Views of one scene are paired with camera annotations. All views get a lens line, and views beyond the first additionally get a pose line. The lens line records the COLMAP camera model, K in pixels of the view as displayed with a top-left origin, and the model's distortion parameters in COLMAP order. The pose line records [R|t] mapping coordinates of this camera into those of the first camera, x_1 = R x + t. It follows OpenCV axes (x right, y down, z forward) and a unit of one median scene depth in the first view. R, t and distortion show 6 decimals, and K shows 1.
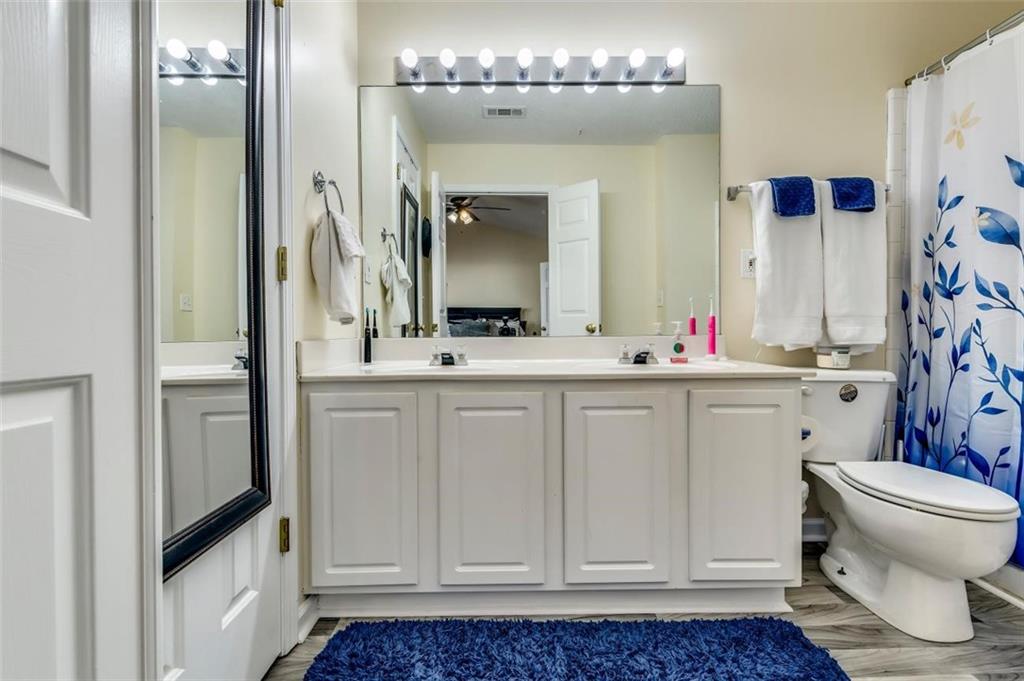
lens RADIAL K [[437.6, 0, 511.8], [0, 437.6, 336.6], [0, 0, 1]] dist [0.004324, -0.000884]
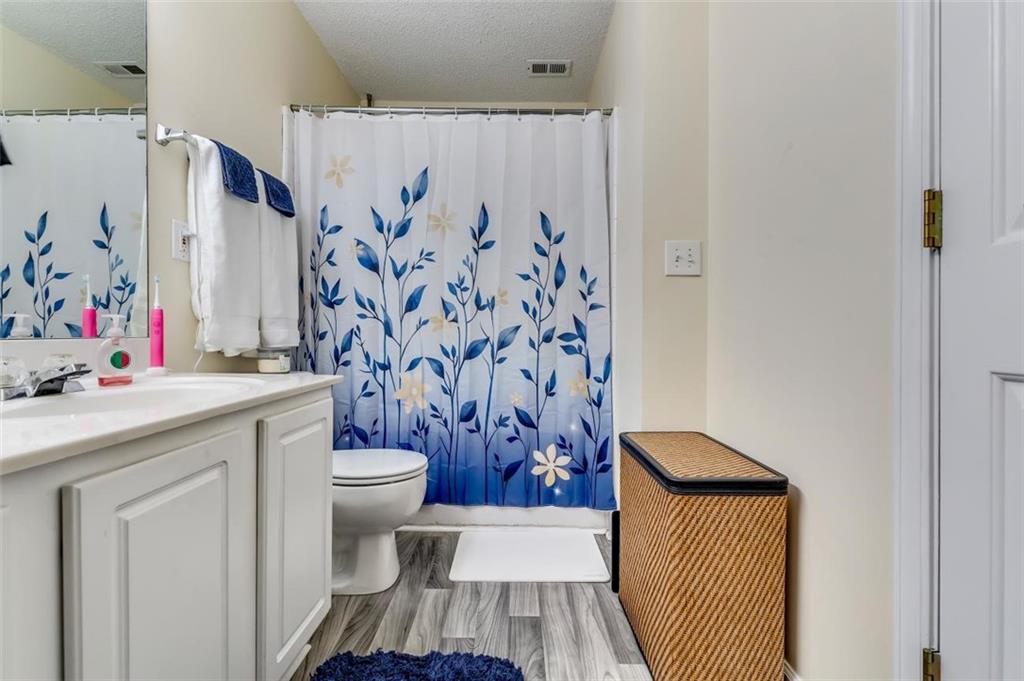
lens RADIAL K [[437.6, 0, 511.8], [0, 437.6, 336.6], [0, 0, 1]] dist [0.004324, -0.000884]
pose [[0.030634, 0.001508, 0.999530, -0.203458], [0.002978, 0.999994, -0.001600, -0.002840], [-0.999526, 0.003025, 0.030629, 0.474633]]
